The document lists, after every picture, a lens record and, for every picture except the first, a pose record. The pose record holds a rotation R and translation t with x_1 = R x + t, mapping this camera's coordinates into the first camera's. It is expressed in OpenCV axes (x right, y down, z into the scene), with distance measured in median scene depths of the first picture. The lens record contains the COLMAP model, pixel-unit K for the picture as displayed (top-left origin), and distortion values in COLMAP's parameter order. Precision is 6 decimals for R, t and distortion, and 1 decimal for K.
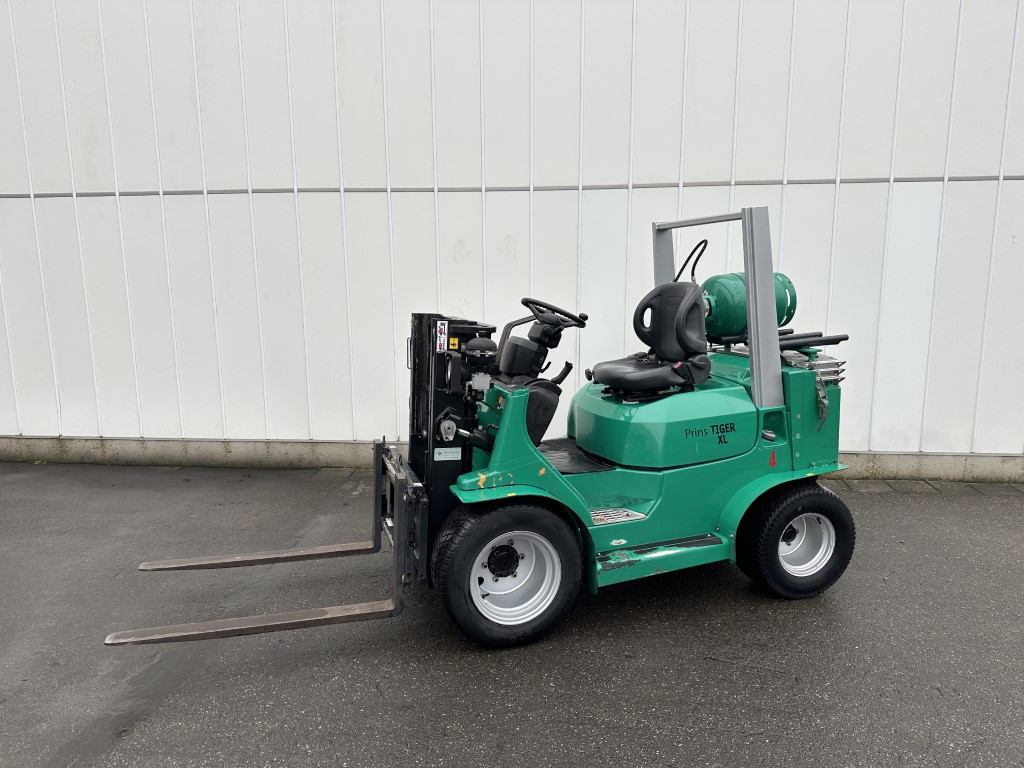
lens RADIAL K [[711.2, 0, 512.0], [0, 711.2, 384.0], [0, 0, 1]] dist [0.108625, -0.142748]
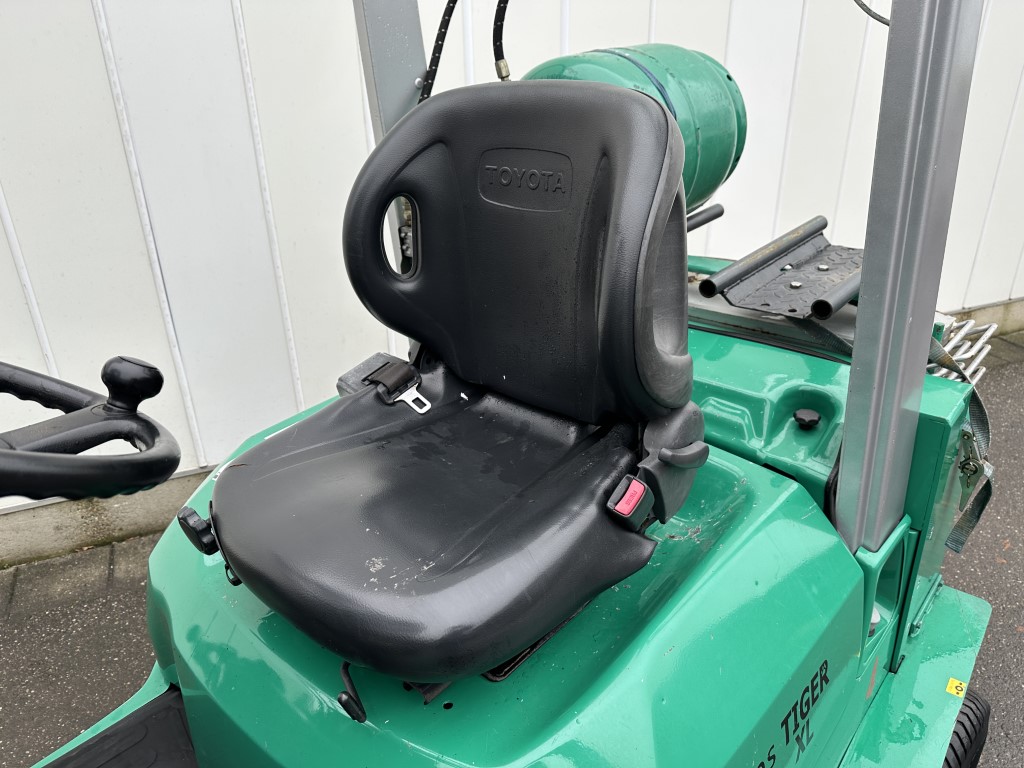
lens RADIAL K [[728.3, 0, 512.0], [0, 728.3, 384.0], [0, 0, 1]] dist [-0.004172, -0.025801]
pose [[0.870609, -0.212930, 0.443509, 0.110846], [0.093803, 0.956793, 0.275224, -0.120854], [-0.482950, -0.198010, 0.852967, 0.831024]]
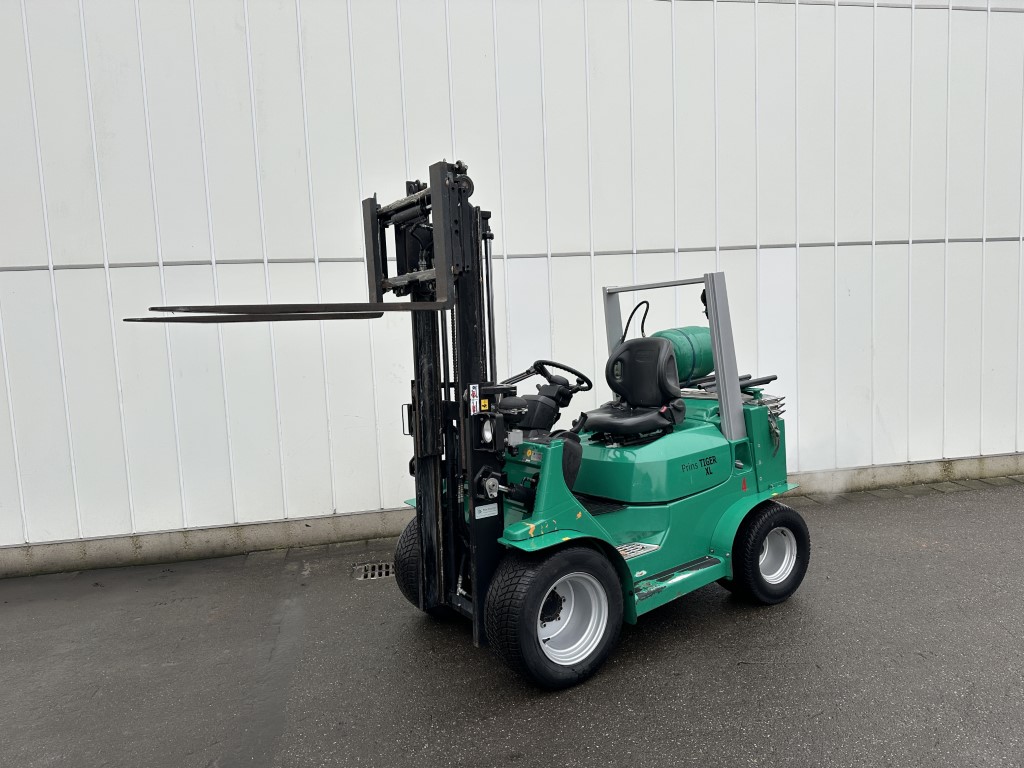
lens RADIAL K [[711.2, 0, 512.0], [0, 711.2, 384.0], [0, 0, 1]] dist [0.108625, -0.142748]
pose [[0.959508, -0.063357, 0.274464, -0.305838], [0.086678, 0.993508, -0.073681, -0.003604], [-0.268014, 0.094487, 0.958770, -0.028386]]
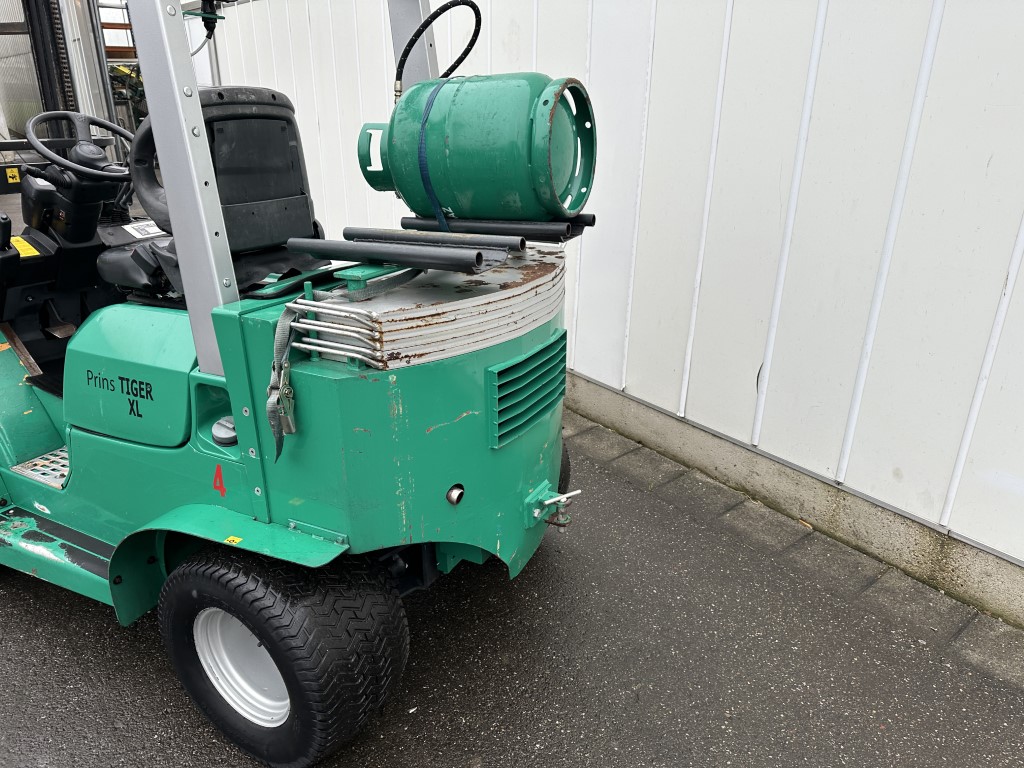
lens RADIAL K [[715.4, 0, 512.0], [0, 715.4, 384.0], [0, 0, 1]] dist [-0.000833, 0.000804]
pose [[0.689955, 0.282620, -0.666400, 0.795211], [-0.134365, 0.954634, 0.265746, -0.109628], [0.711272, -0.093811, 0.696628, 0.811610]]
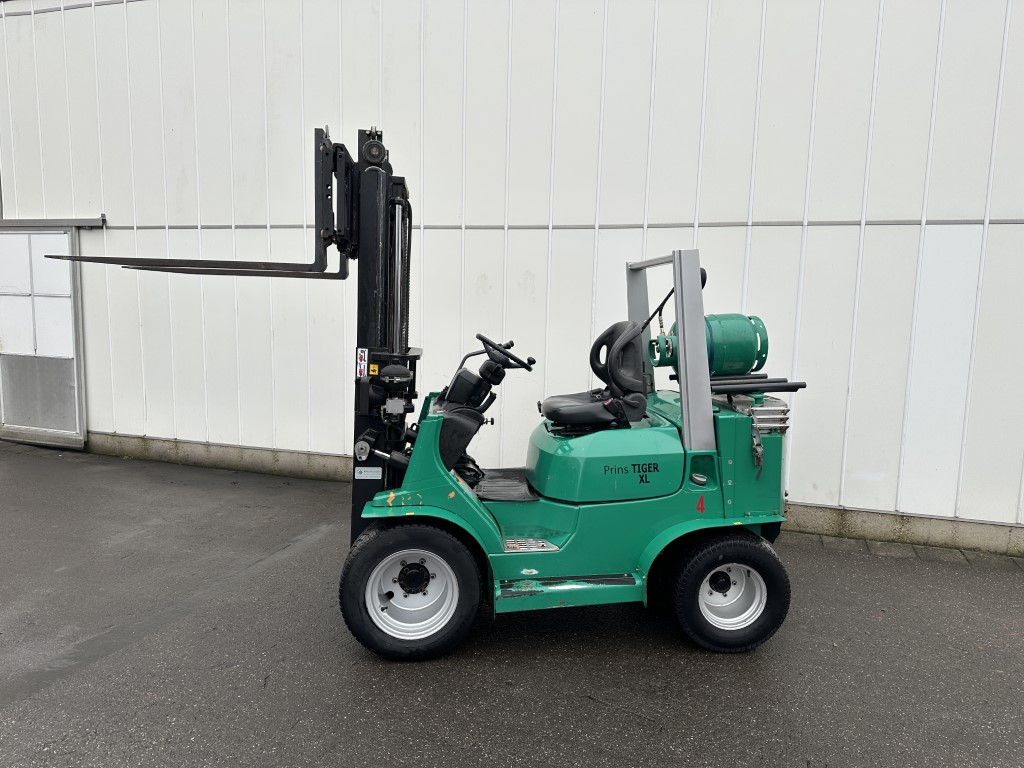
lens RADIAL K [[711.2, 0, 512.0], [0, 711.2, 384.0], [0, 0, 1]] dist [0.108625, -0.142748]
pose [[0.978374, 0.054576, -0.199512, 0.295788], [-0.063612, 0.997206, -0.039159, -0.003932], [0.196818, 0.051003, 0.979113, -0.014926]]
